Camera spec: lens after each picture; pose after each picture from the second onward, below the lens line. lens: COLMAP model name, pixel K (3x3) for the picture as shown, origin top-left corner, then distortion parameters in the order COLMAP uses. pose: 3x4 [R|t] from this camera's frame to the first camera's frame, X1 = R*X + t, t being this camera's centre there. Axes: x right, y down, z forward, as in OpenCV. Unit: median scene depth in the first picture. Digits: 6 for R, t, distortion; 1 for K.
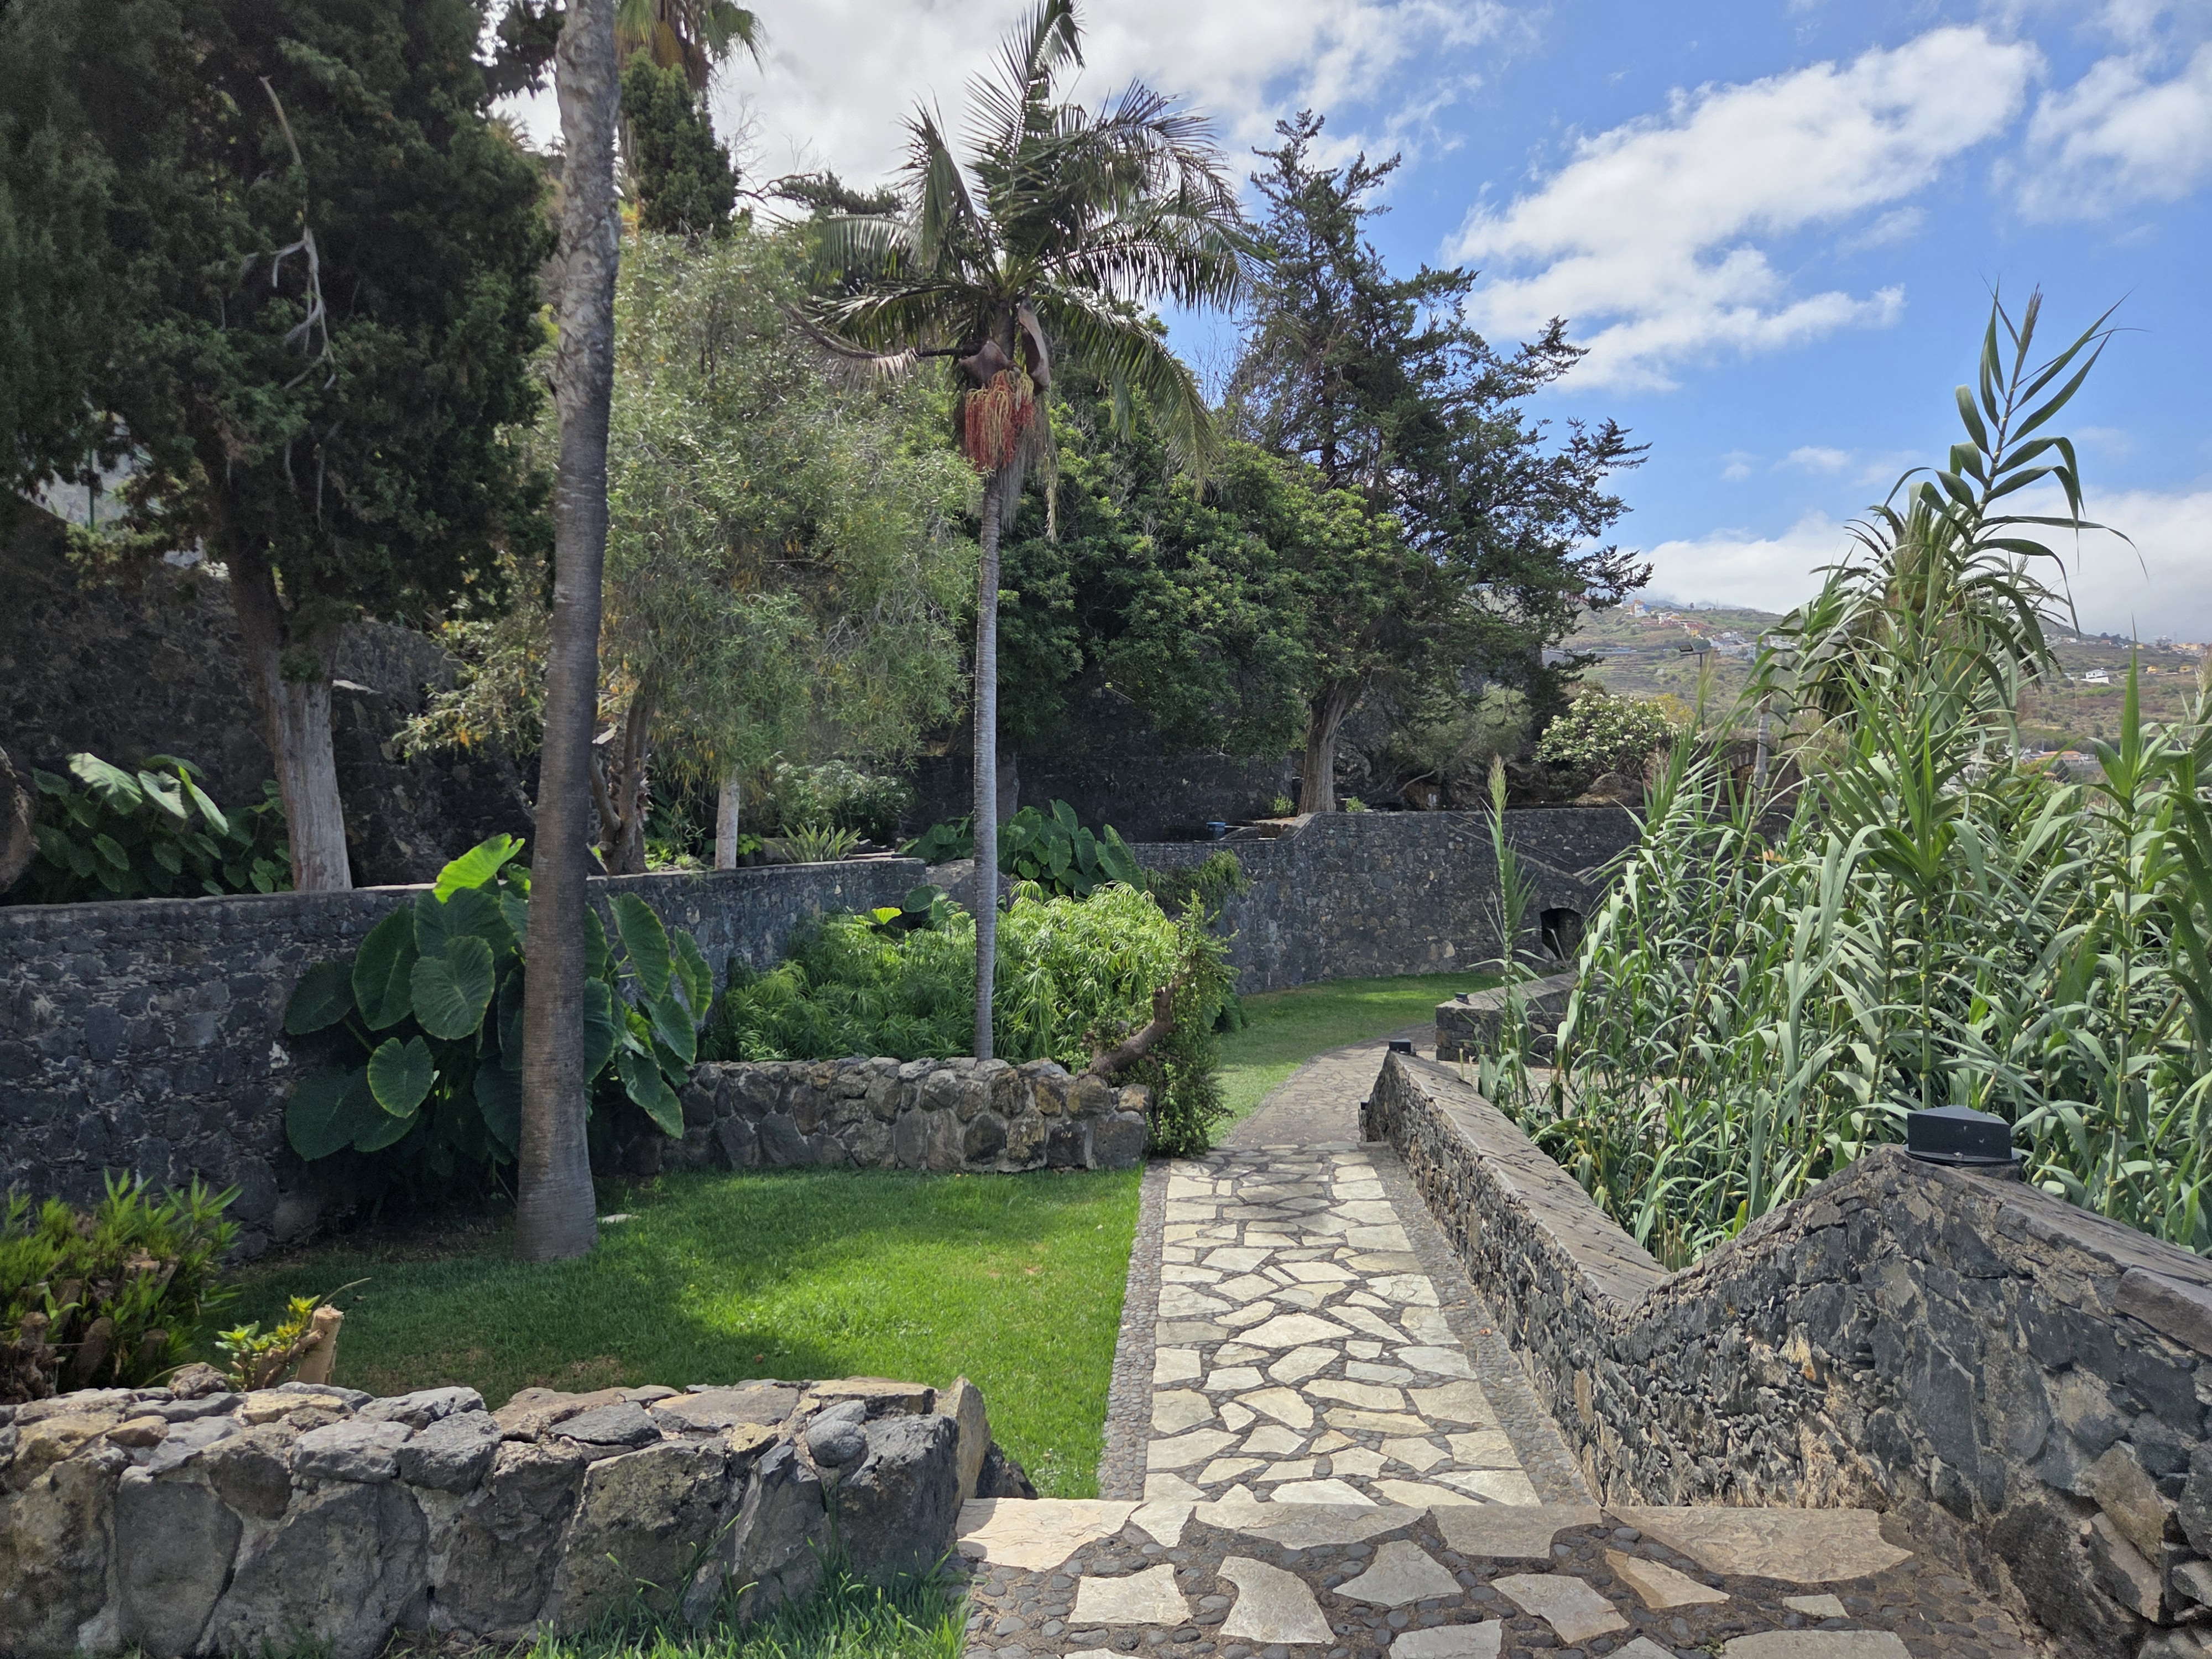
lens RADIAL K [[1489.4, 0, 1107.8], [0, 1489.4, 829.2], [0, 0, 1]] dist [-0.005268, -0.000740]
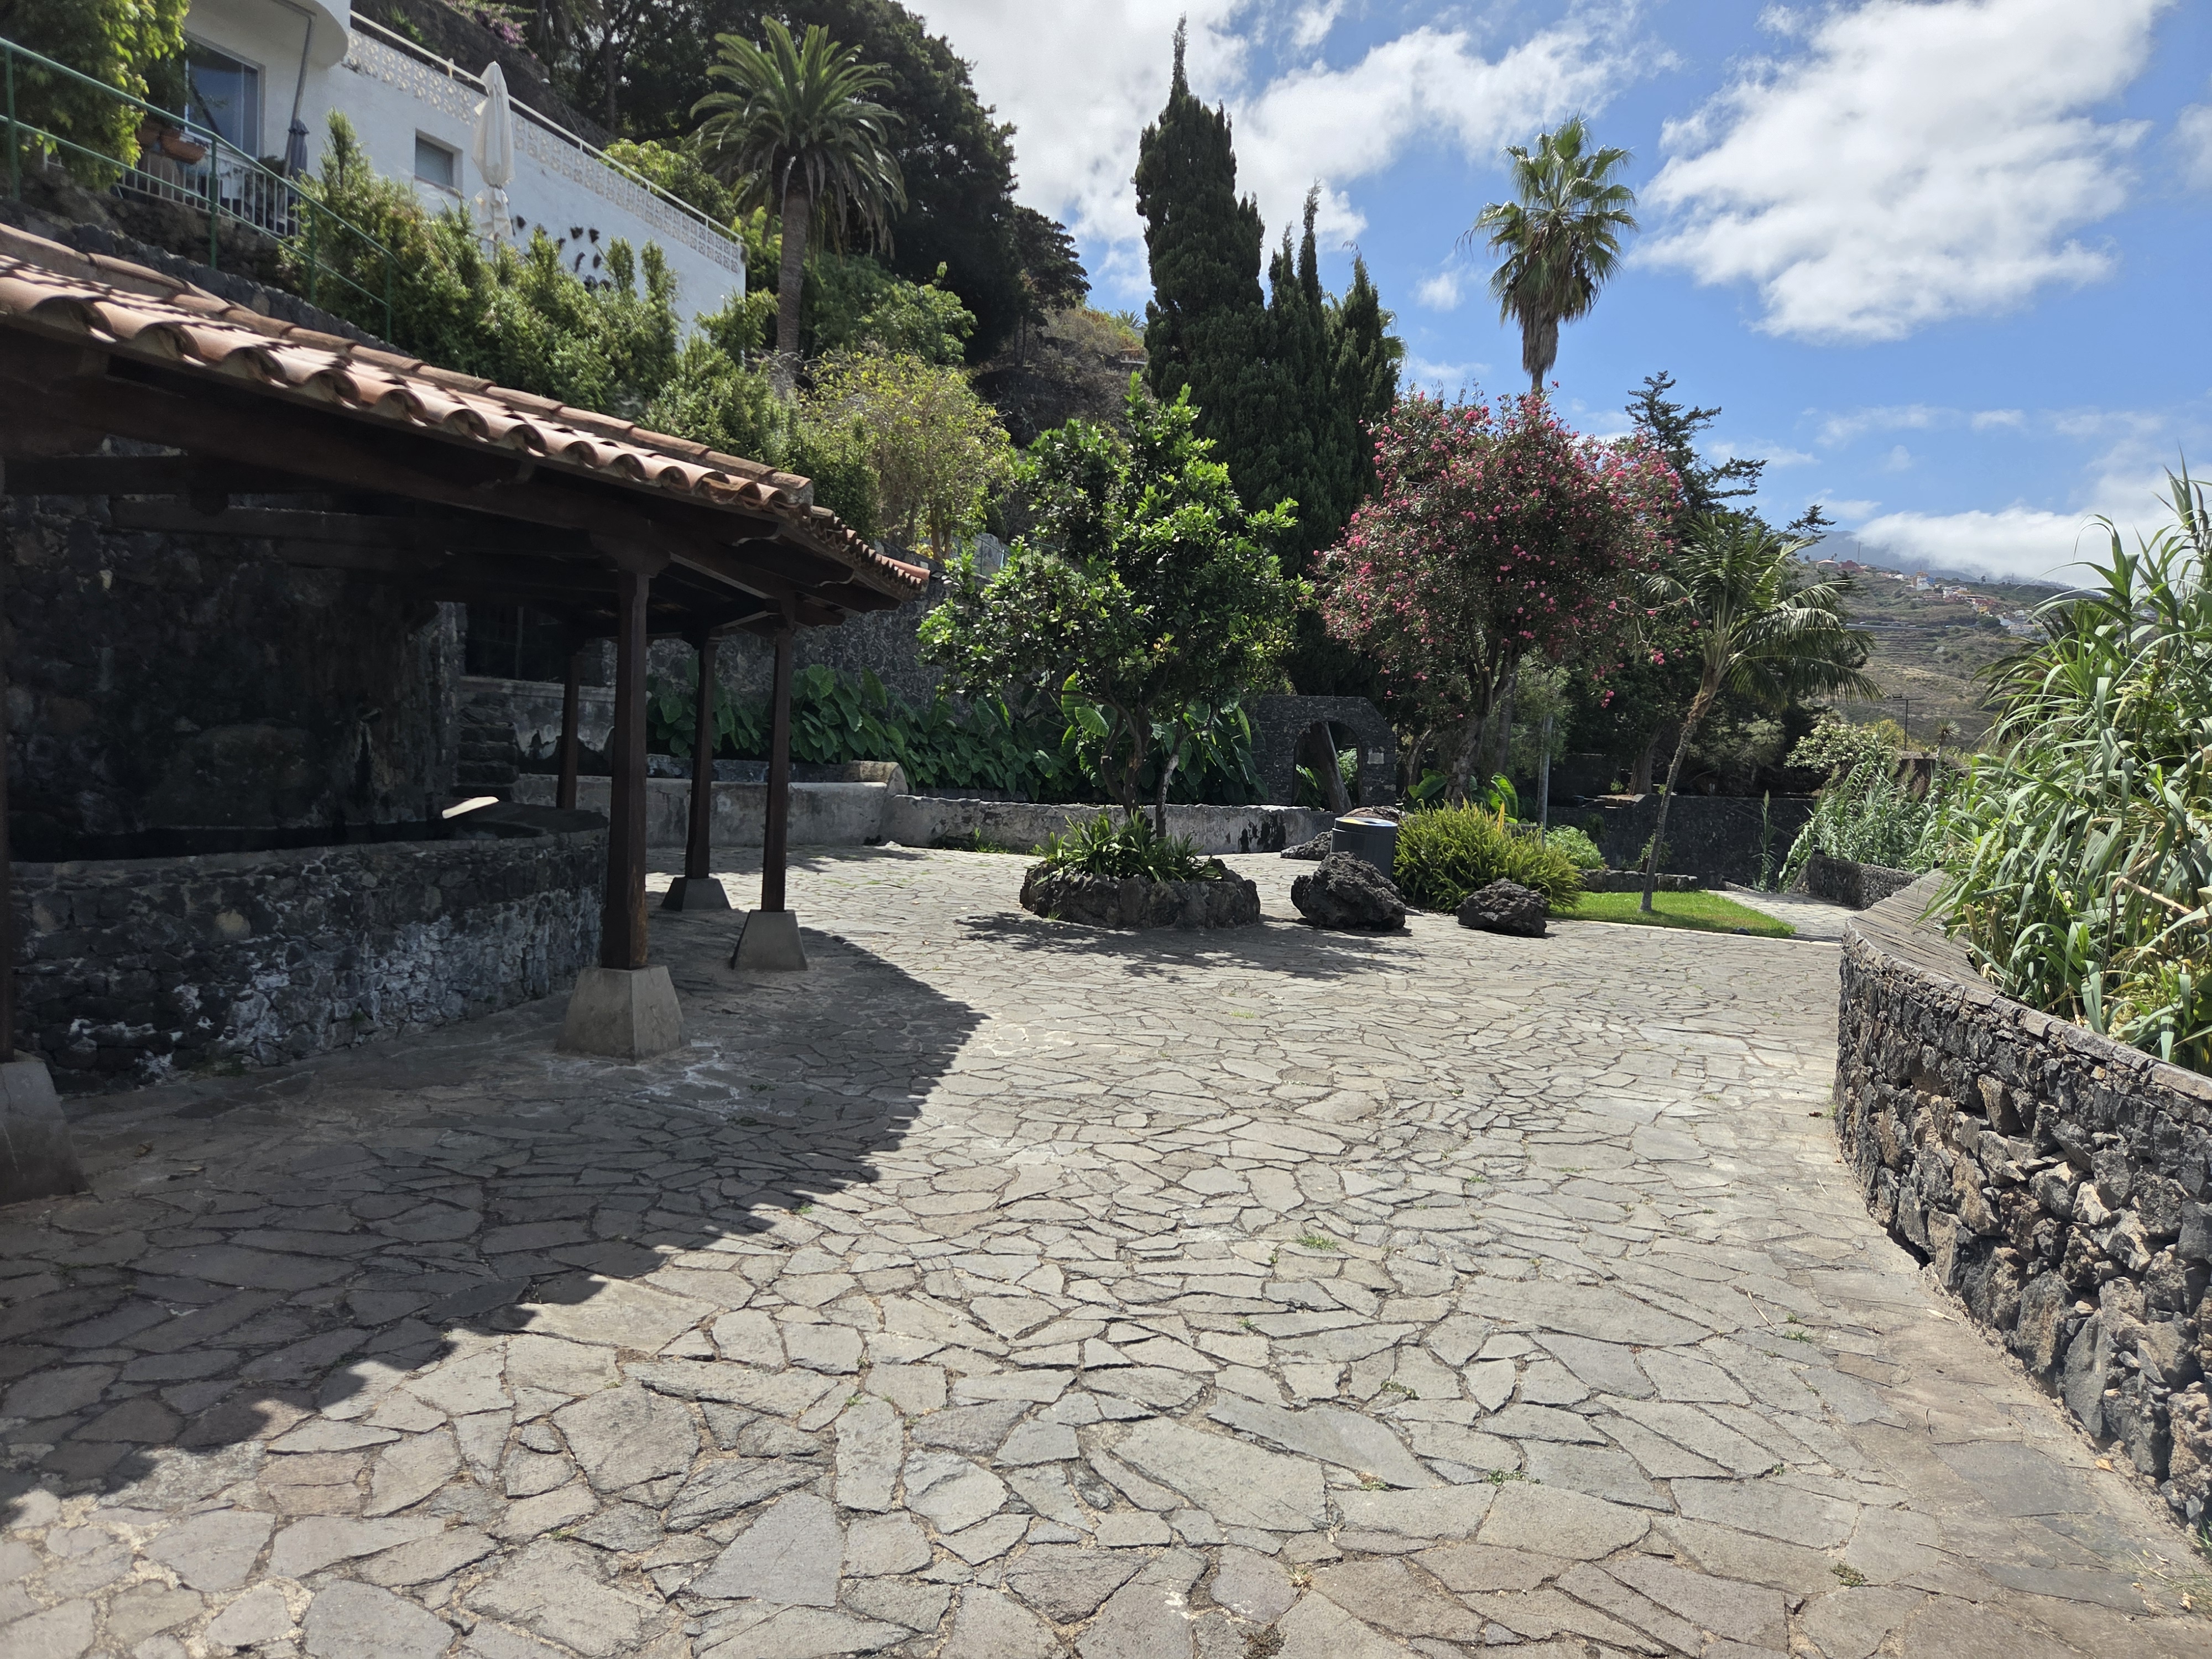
lens RADIAL K [[1489.4, 0, 1103.3], [0, 1489.4, 826.9], [0, 0, 1]] dist [-0.005268, -0.000740]
pose [[0.986992, 0.050896, -0.152500, -0.173694], [-0.046175, 0.998343, 0.034339, -0.002952], [0.153995, -0.026851, 0.987707, -0.635713]]
